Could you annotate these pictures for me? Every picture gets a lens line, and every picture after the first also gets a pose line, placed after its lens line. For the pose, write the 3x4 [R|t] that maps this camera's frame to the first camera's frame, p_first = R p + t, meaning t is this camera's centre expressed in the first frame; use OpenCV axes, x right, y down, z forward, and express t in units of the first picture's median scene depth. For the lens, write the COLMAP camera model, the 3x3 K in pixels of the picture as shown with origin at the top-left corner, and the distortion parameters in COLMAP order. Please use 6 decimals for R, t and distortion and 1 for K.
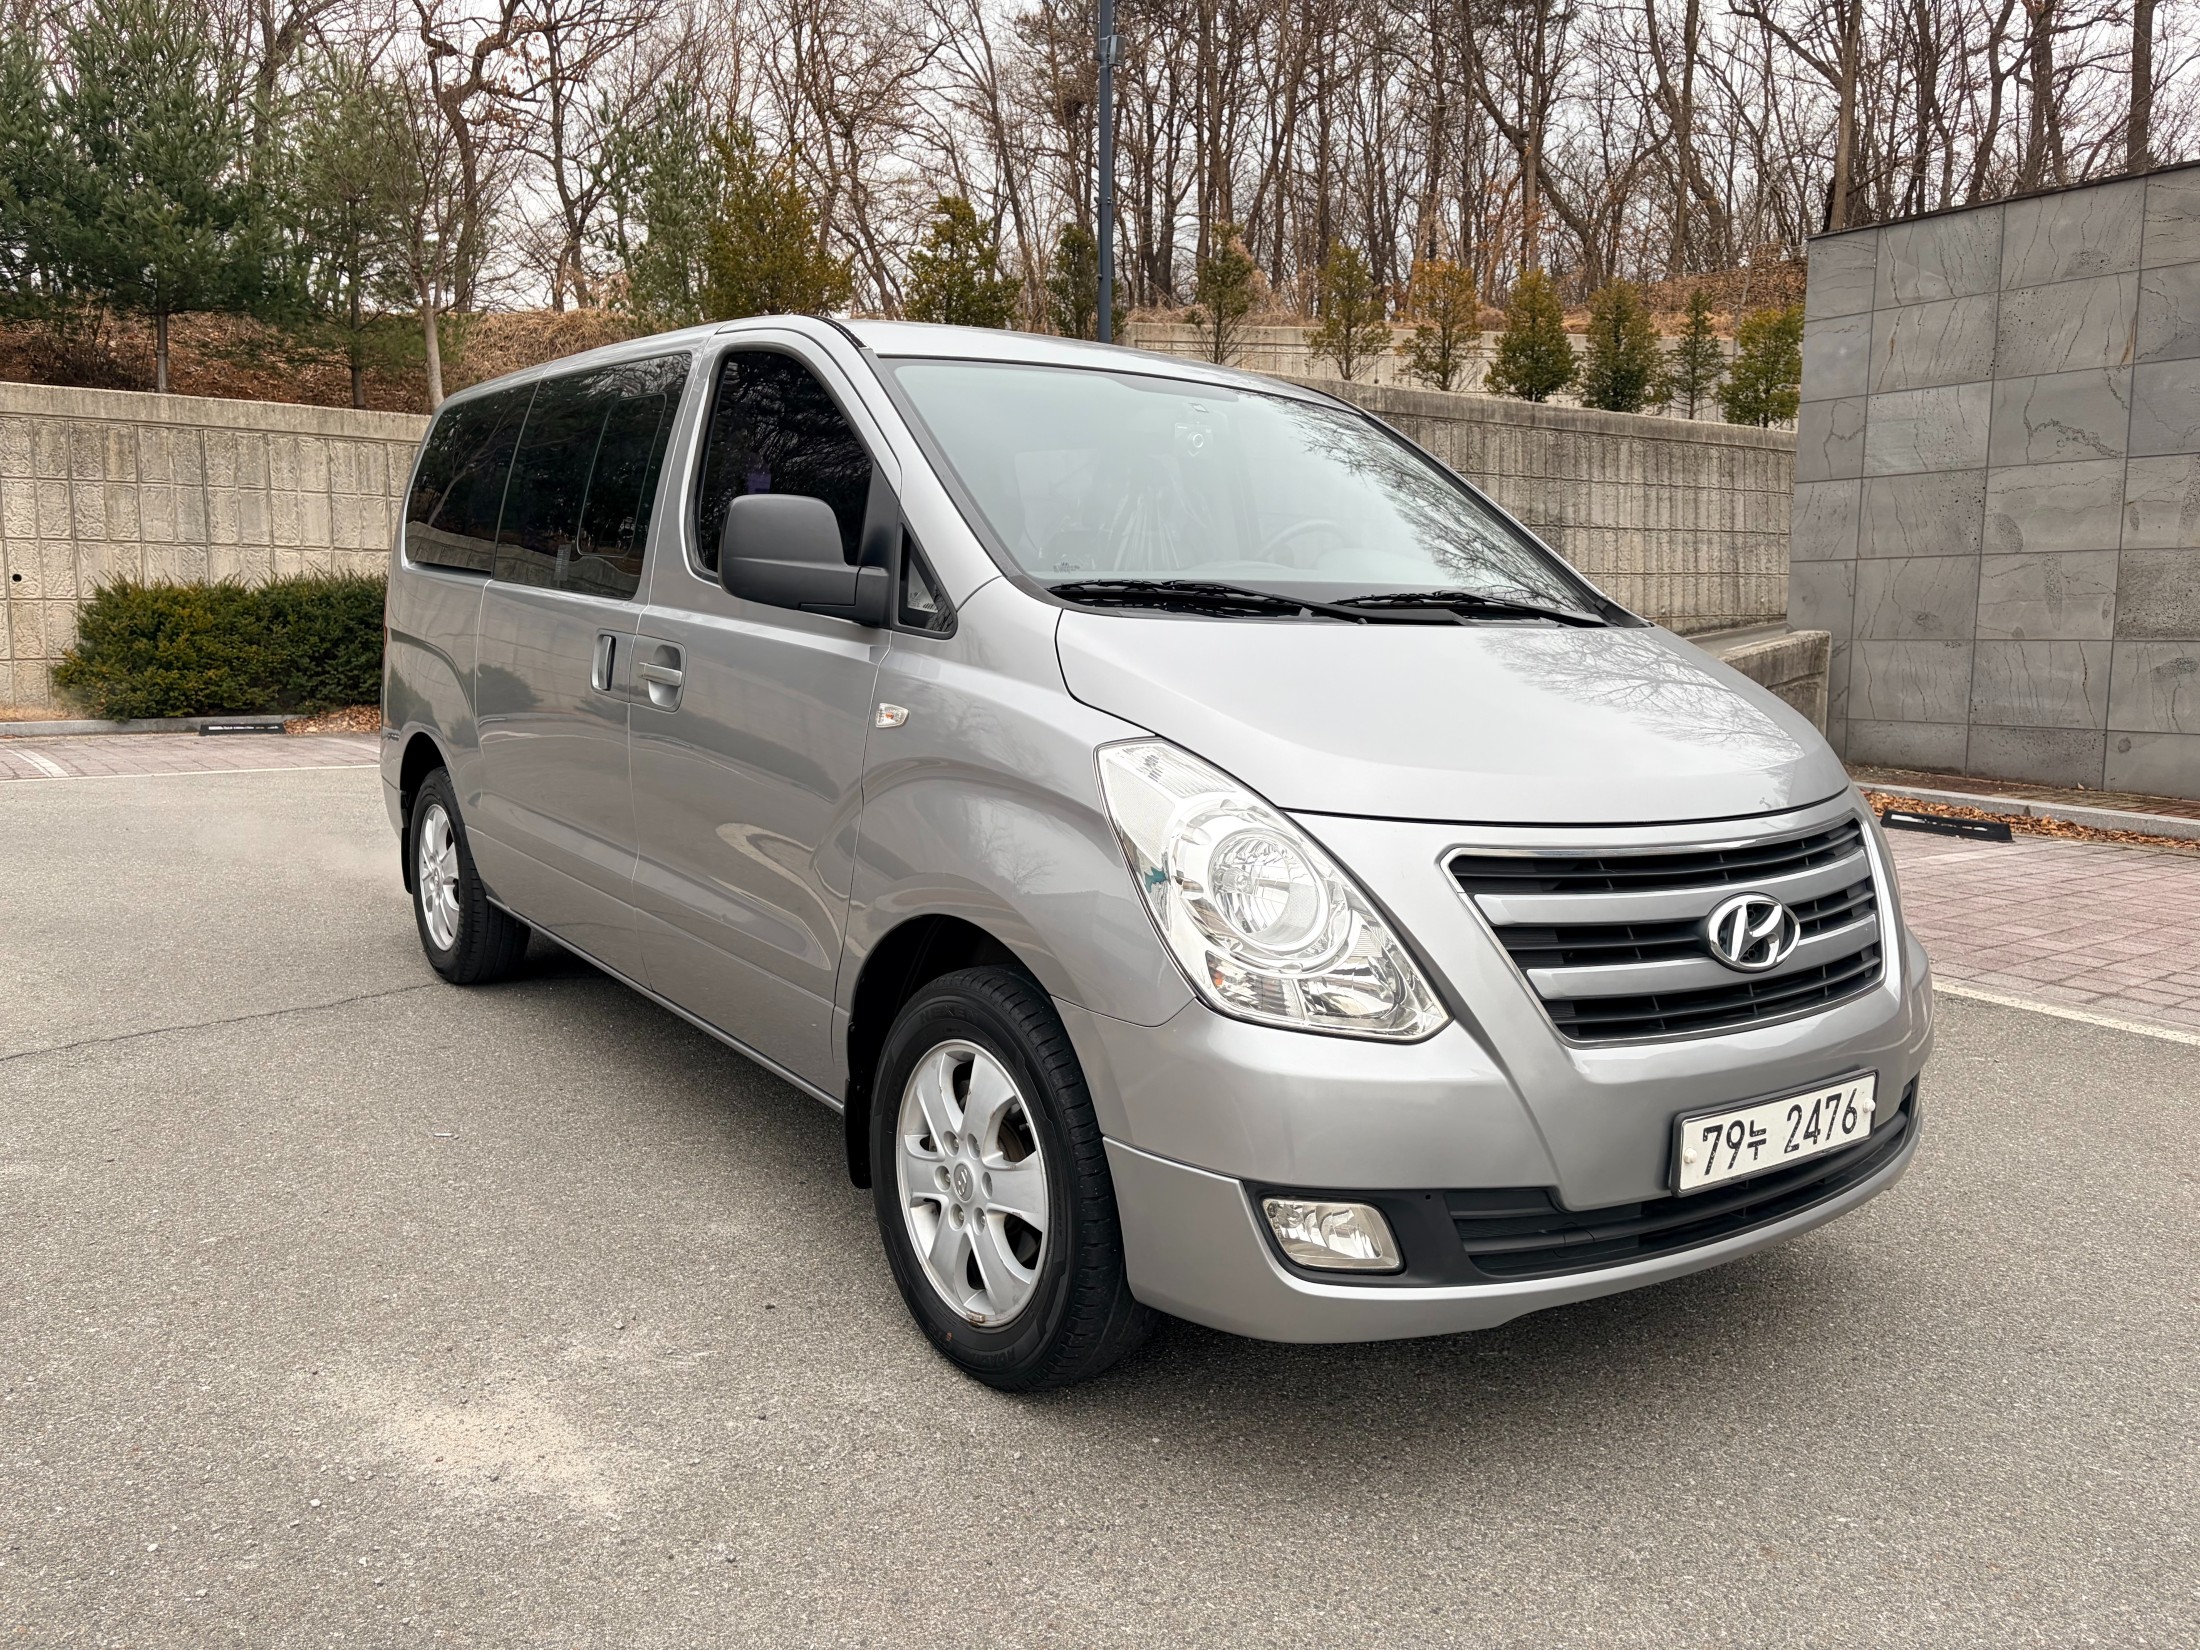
lens RADIAL K [[1634.5, 0, 1100.0], [0, 1634.5, 825.0], [0, 0, 1]] dist [-0.001633, -0.004535]
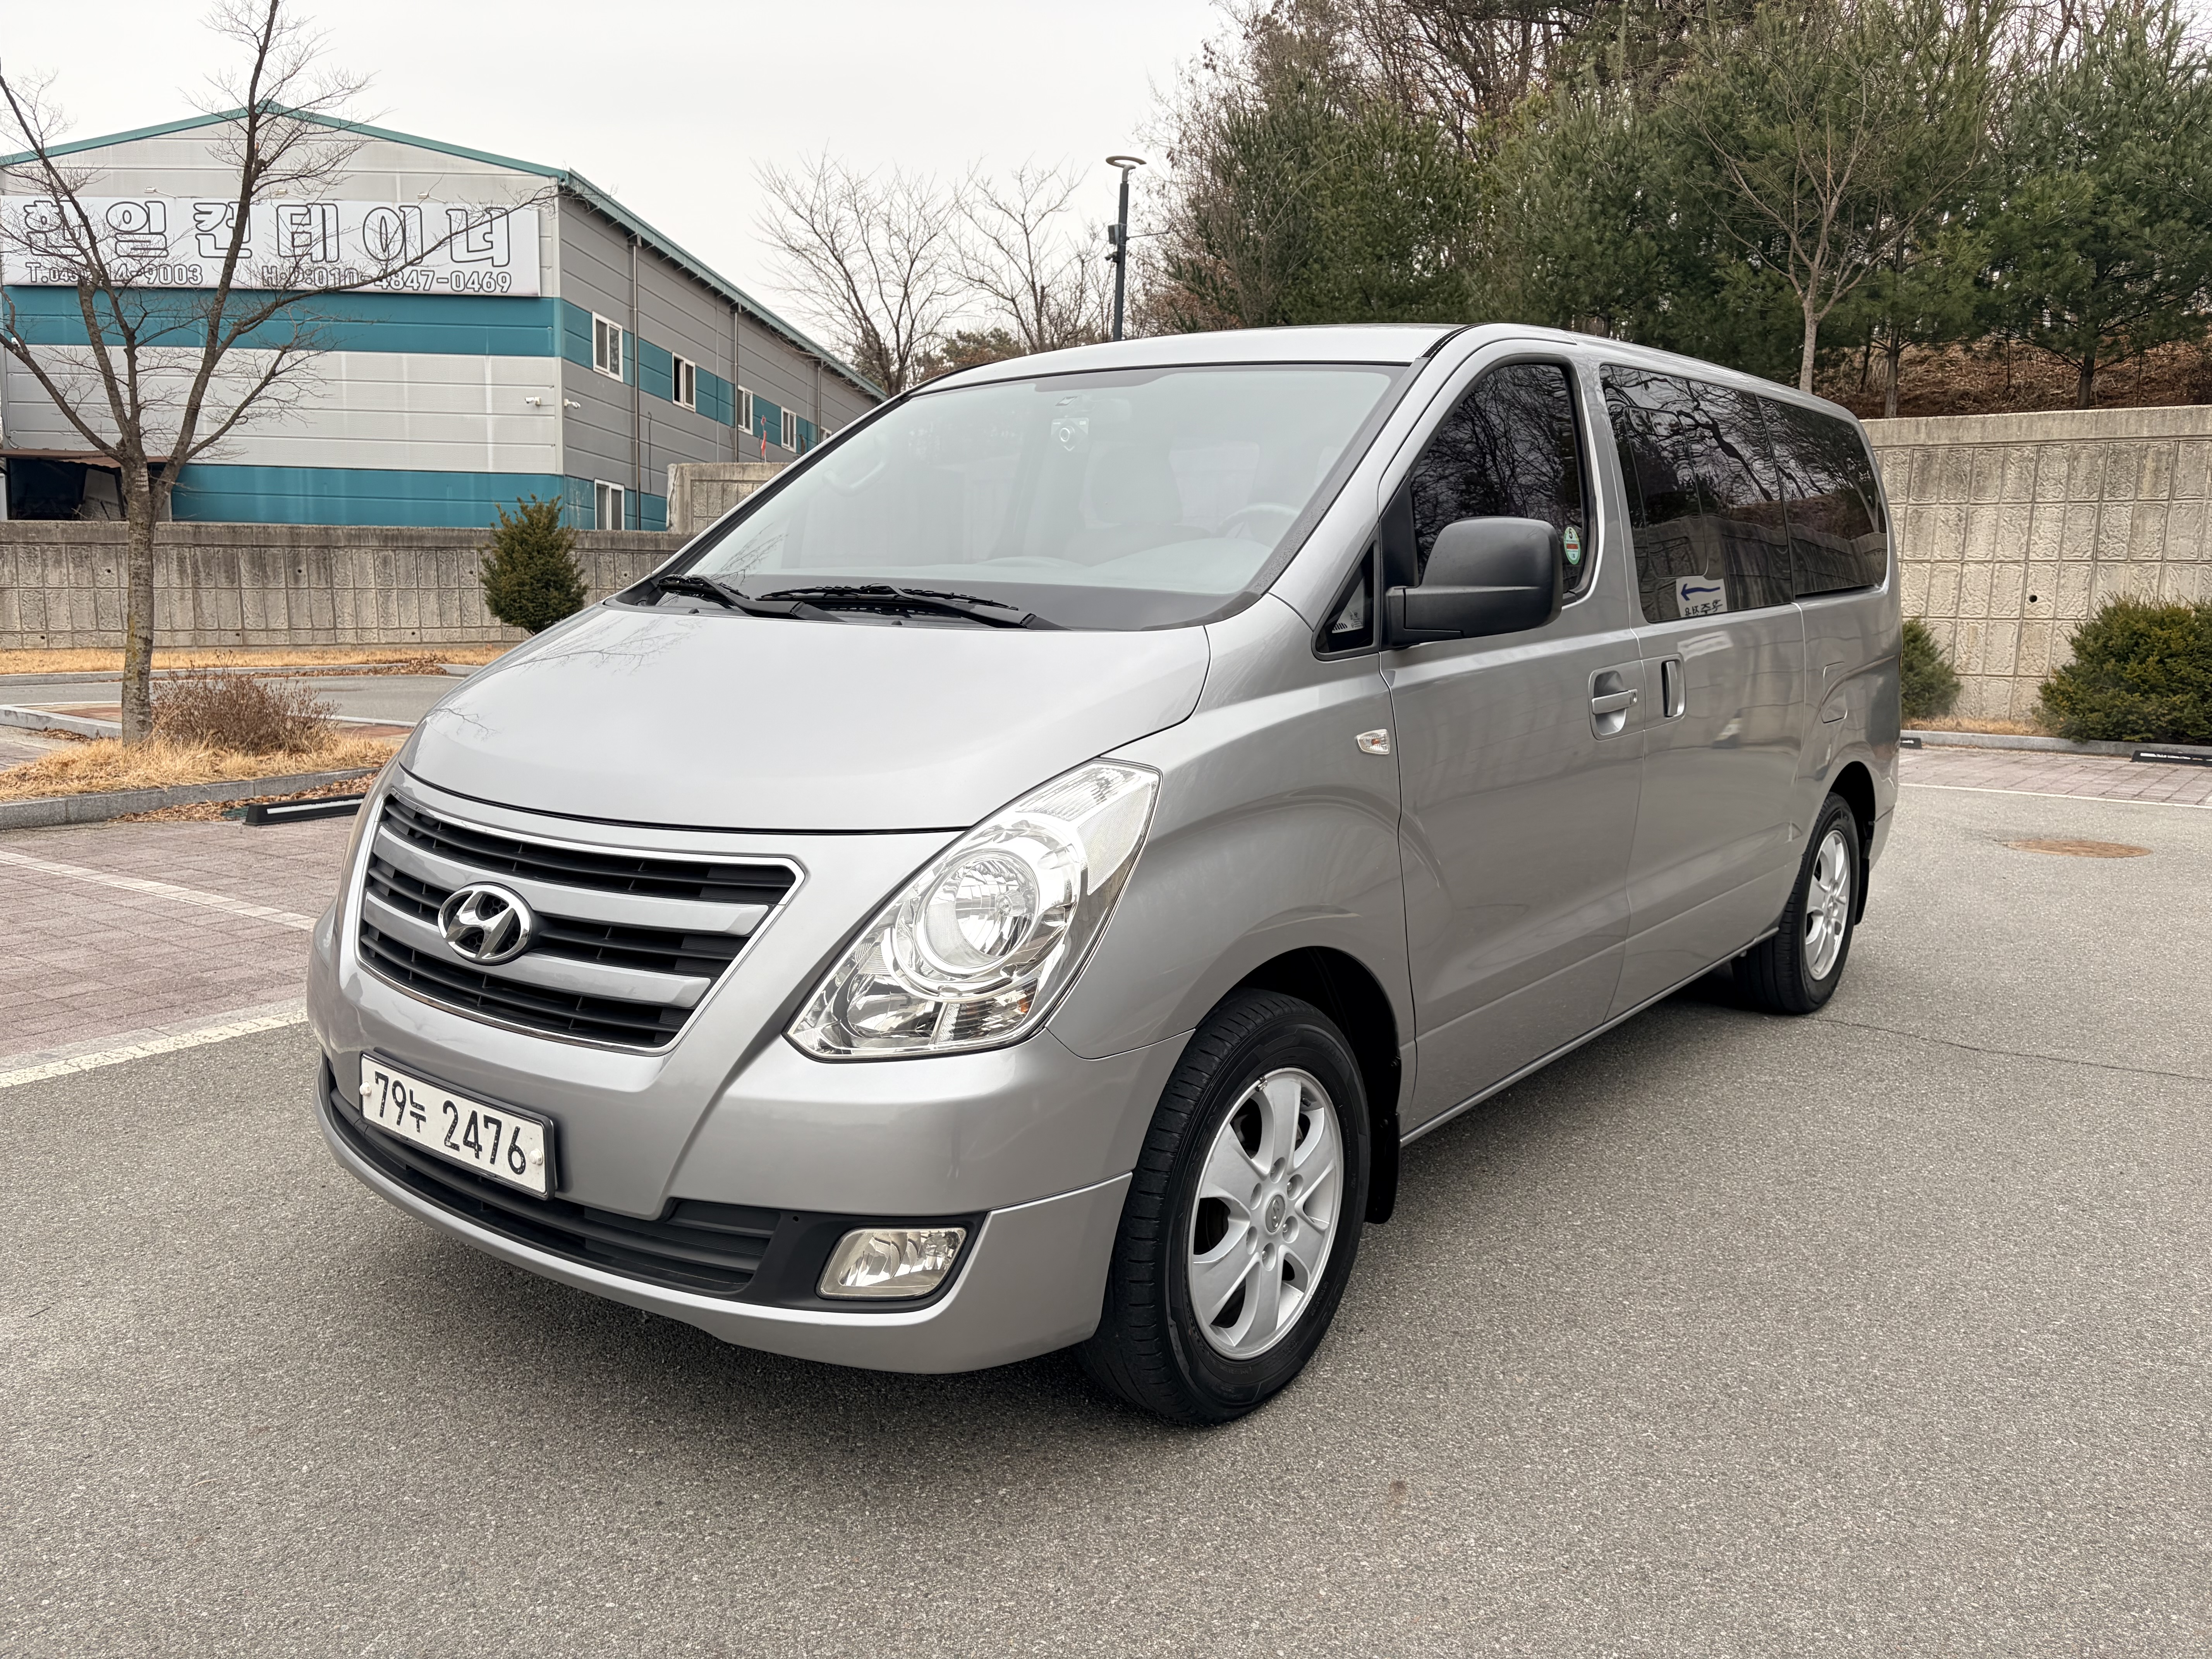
lens RADIAL K [[1653.2, 0, 1106.0], [0, 1653.2, 829.5], [0, 0, 1]] dist [-0.011588, -0.007077]
pose [[0.288418, 0.124415, -0.949387, 0.184686], [-0.136992, 0.986684, 0.087686, -0.016469], [0.947654, 0.104768, 0.301621, 0.133969]]
